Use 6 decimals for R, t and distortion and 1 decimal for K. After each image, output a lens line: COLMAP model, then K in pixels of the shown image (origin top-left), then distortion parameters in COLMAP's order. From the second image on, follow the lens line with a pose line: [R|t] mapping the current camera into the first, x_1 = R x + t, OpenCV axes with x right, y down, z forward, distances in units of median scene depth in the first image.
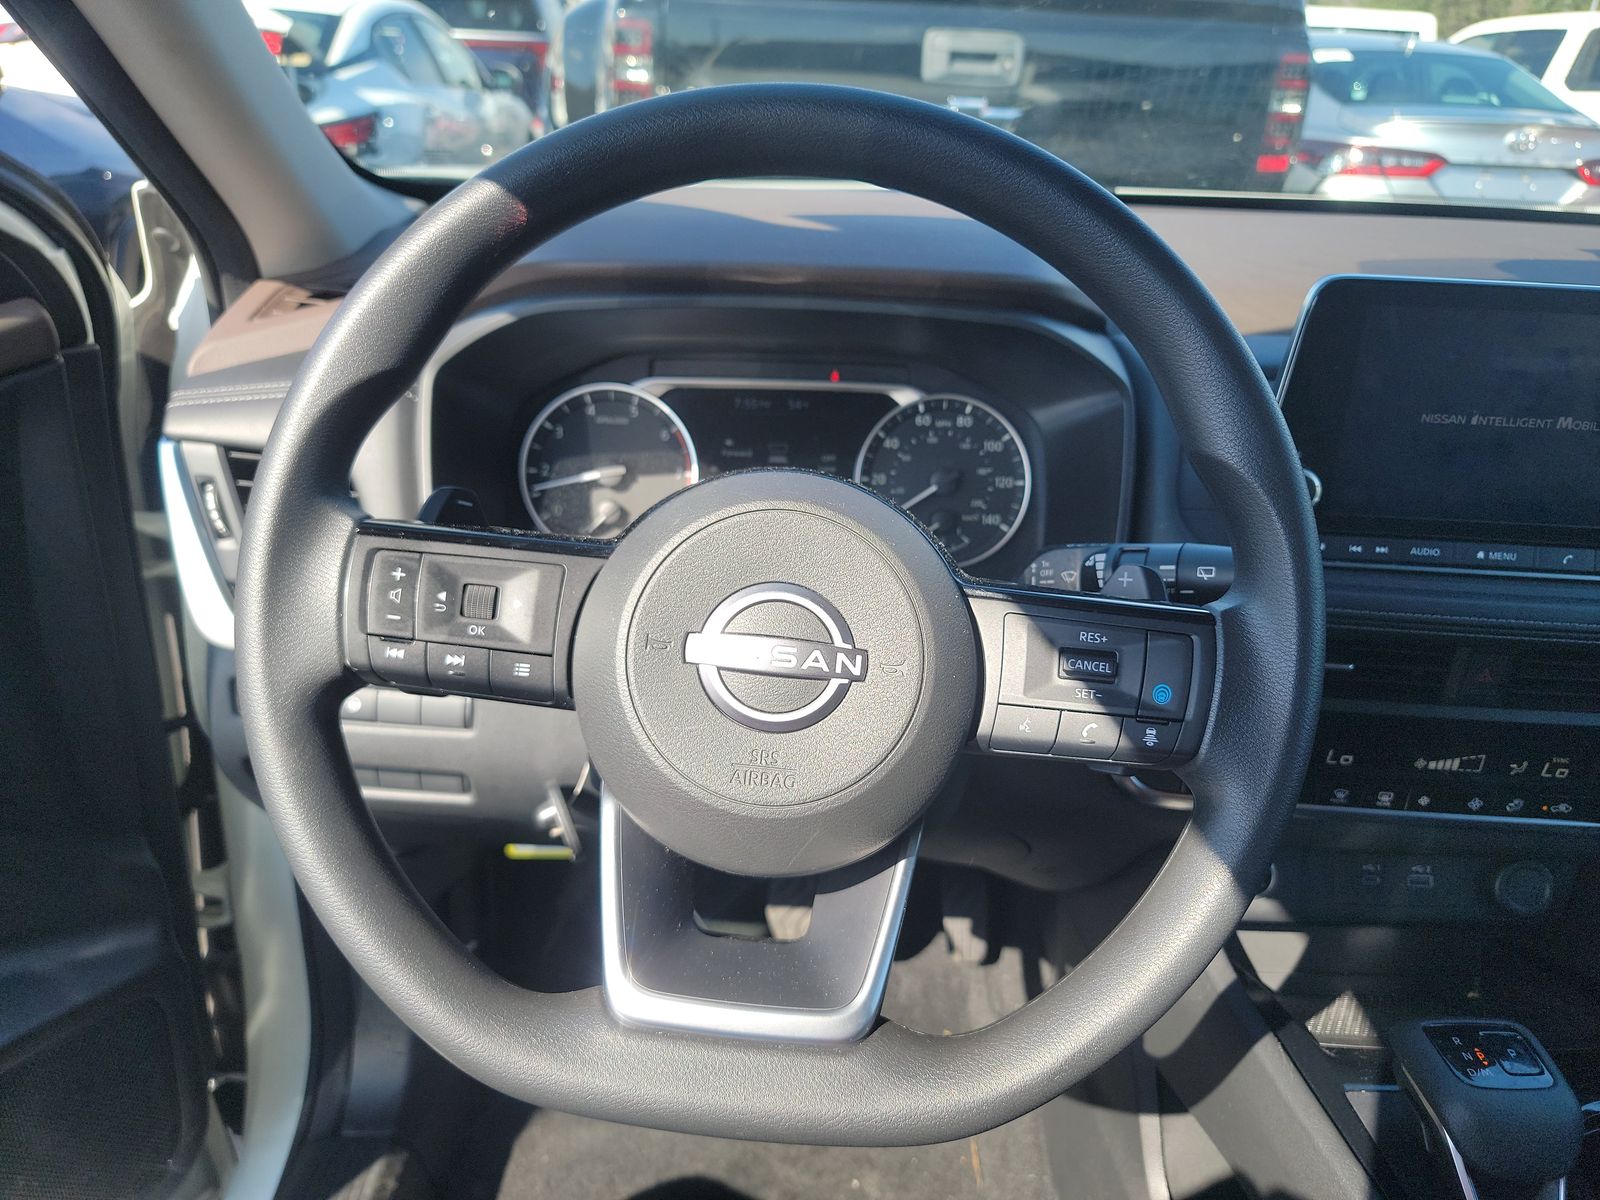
lens RADIAL K [[1124.0, 0, 799.7], [0, 1124.0, 633.6], [0, 0, 1]] dist [0.035515, -0.002353]
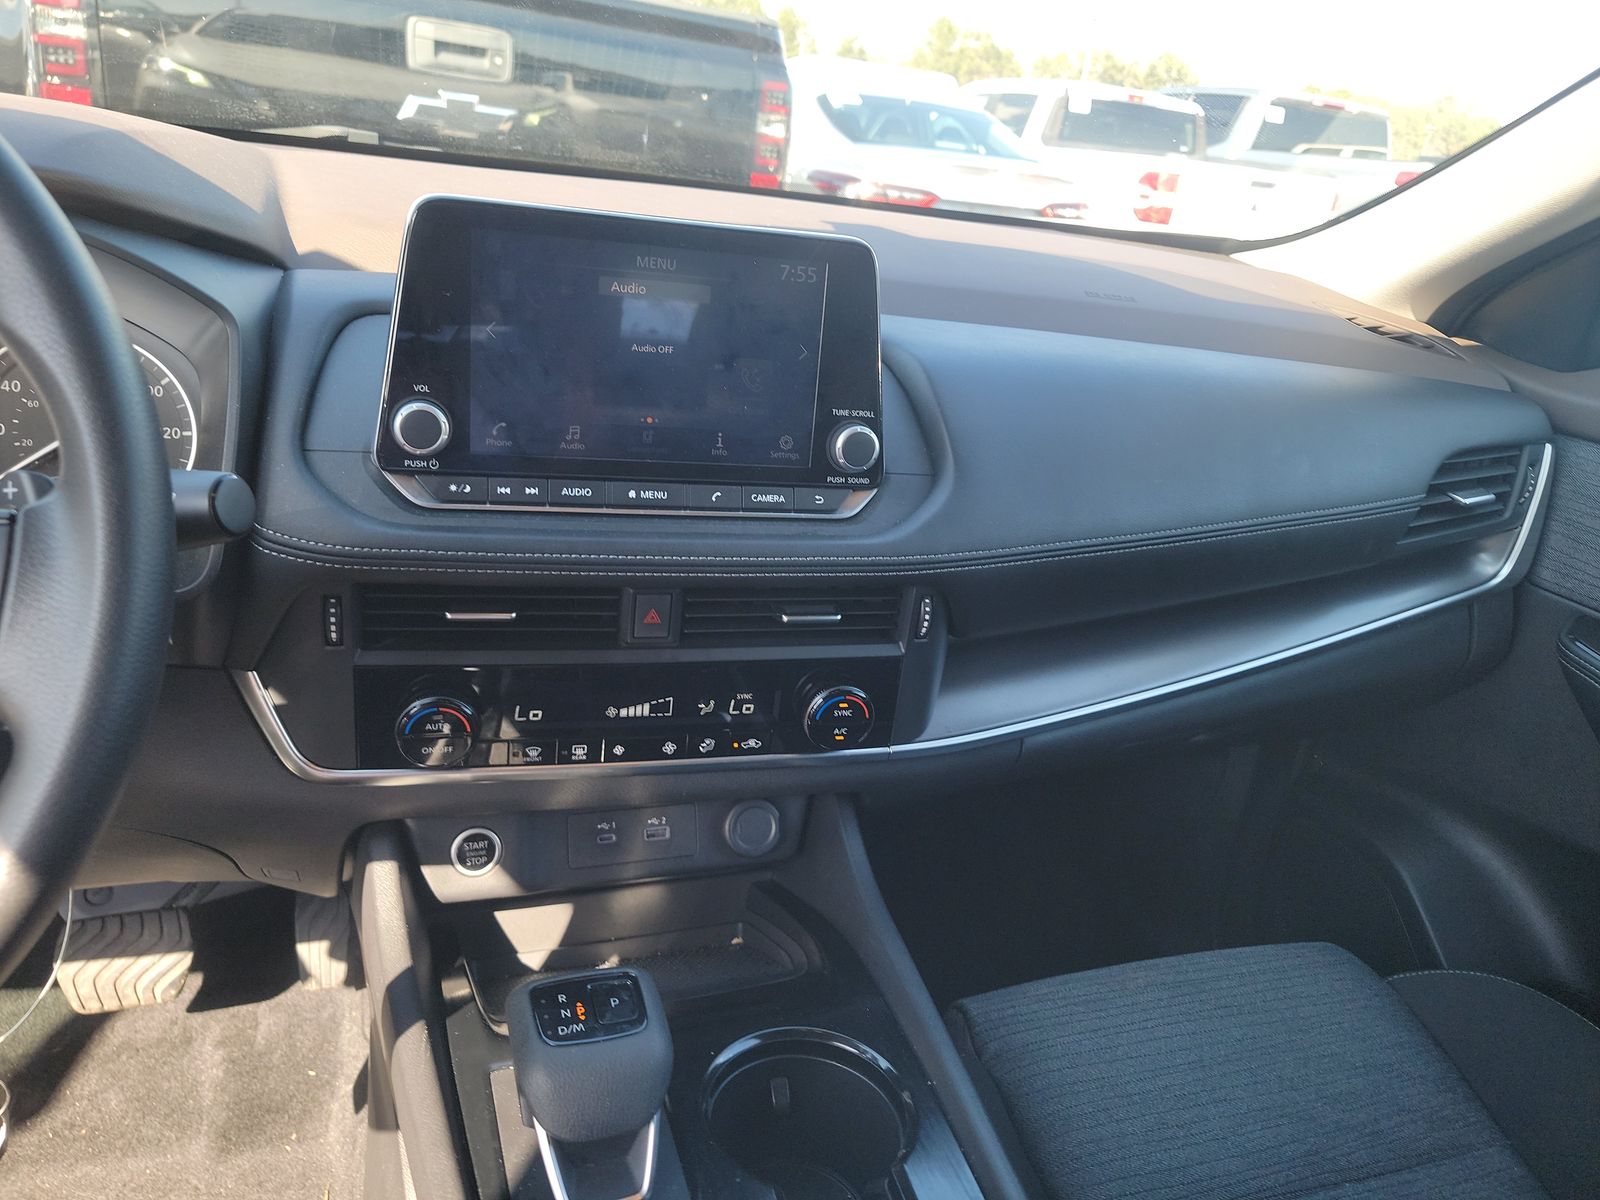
lens RADIAL K [[1121.1, 0, 771.5], [0, 1121.1, 598.7], [0, 0, 1]] dist [0.036927, -0.000734]
pose [[0.950378, -0.054599, 0.306268, 0.350212], [0.066568, 0.997367, -0.028767, 0.049107], [-0.303891, 0.047727, 0.951511, 0.035271]]
